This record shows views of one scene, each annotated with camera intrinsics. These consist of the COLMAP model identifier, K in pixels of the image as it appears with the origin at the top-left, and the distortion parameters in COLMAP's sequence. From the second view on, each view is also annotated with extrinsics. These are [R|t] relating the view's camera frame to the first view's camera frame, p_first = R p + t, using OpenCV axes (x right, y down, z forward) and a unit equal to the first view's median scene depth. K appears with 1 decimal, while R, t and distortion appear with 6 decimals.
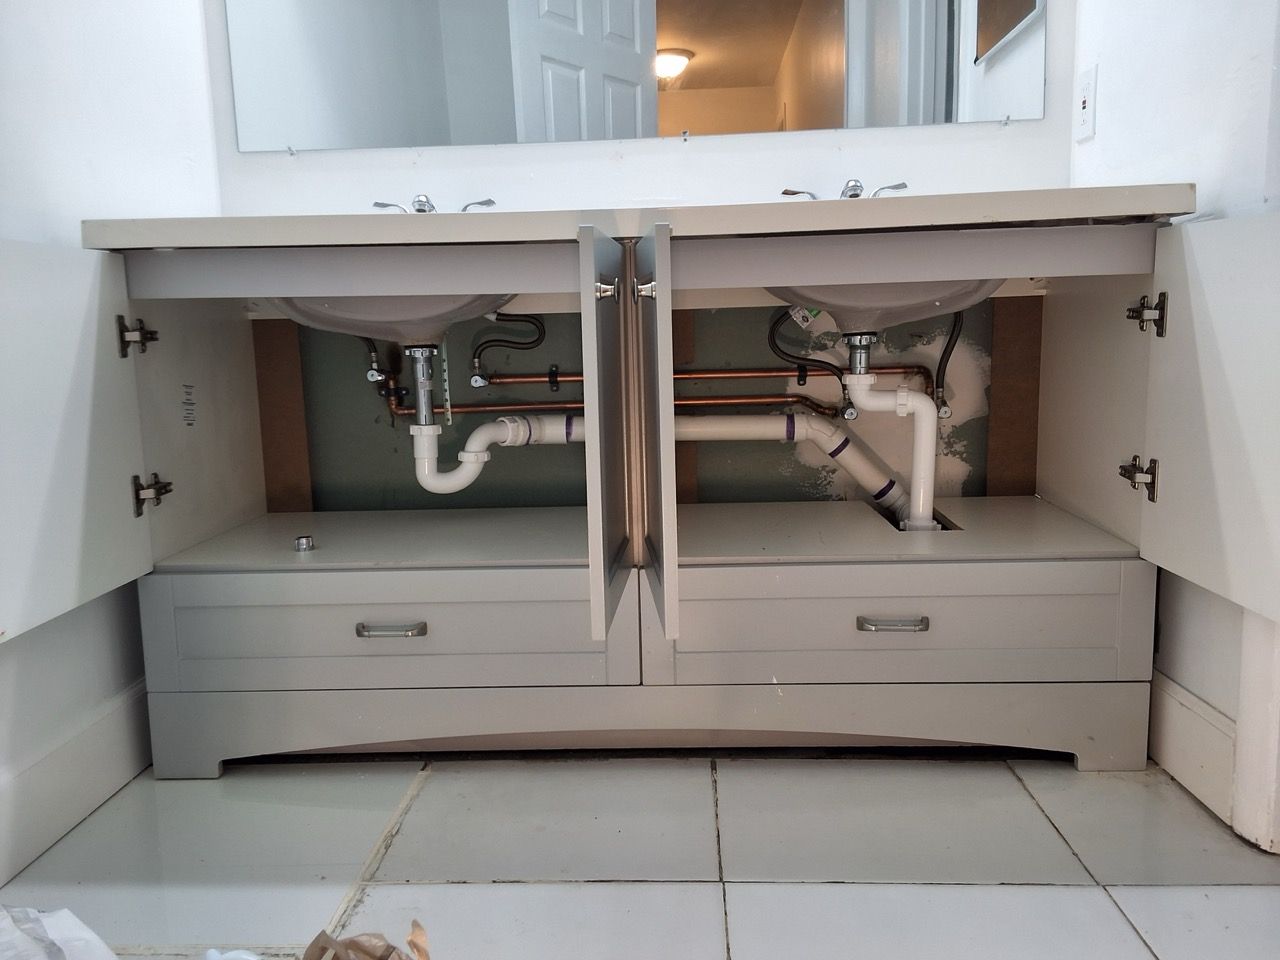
lens RADIAL K [[1014.4, 0, 637.4], [0, 1014.4, 479.4], [0, 0, 1]] dist [0.100063, -0.135464]
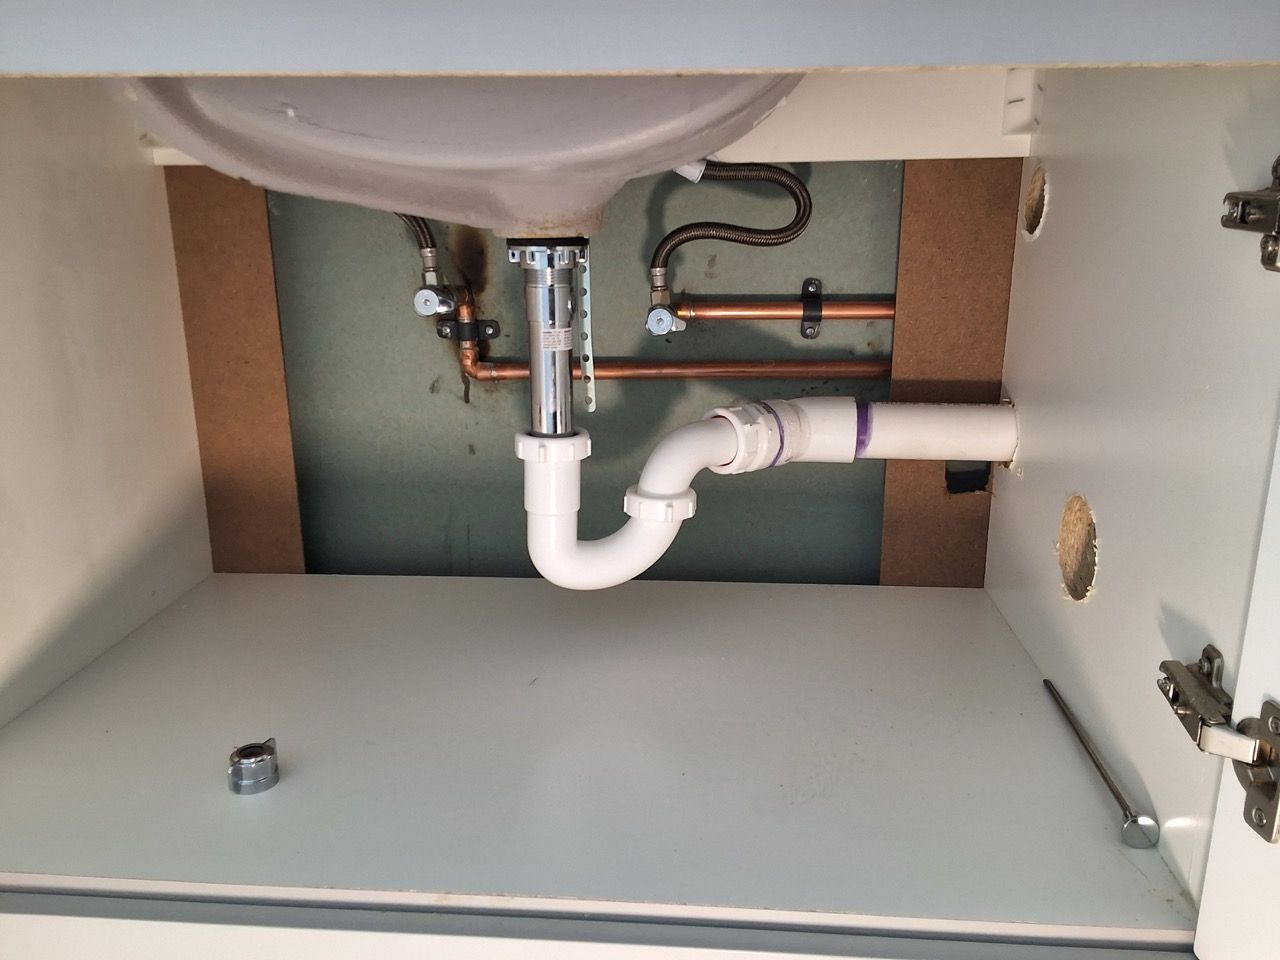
lens RADIAL K [[1014.4, 0, 636.3], [0, 1014.4, 476.0], [0, 0, 1]] dist [0.100063, -0.135464]
pose [[0.998536, 0.031110, -0.044251, -0.144308], [-0.025716, 0.992724, 0.117633, -0.079984], [0.047588, -0.116323, 0.992071, 0.548802]]
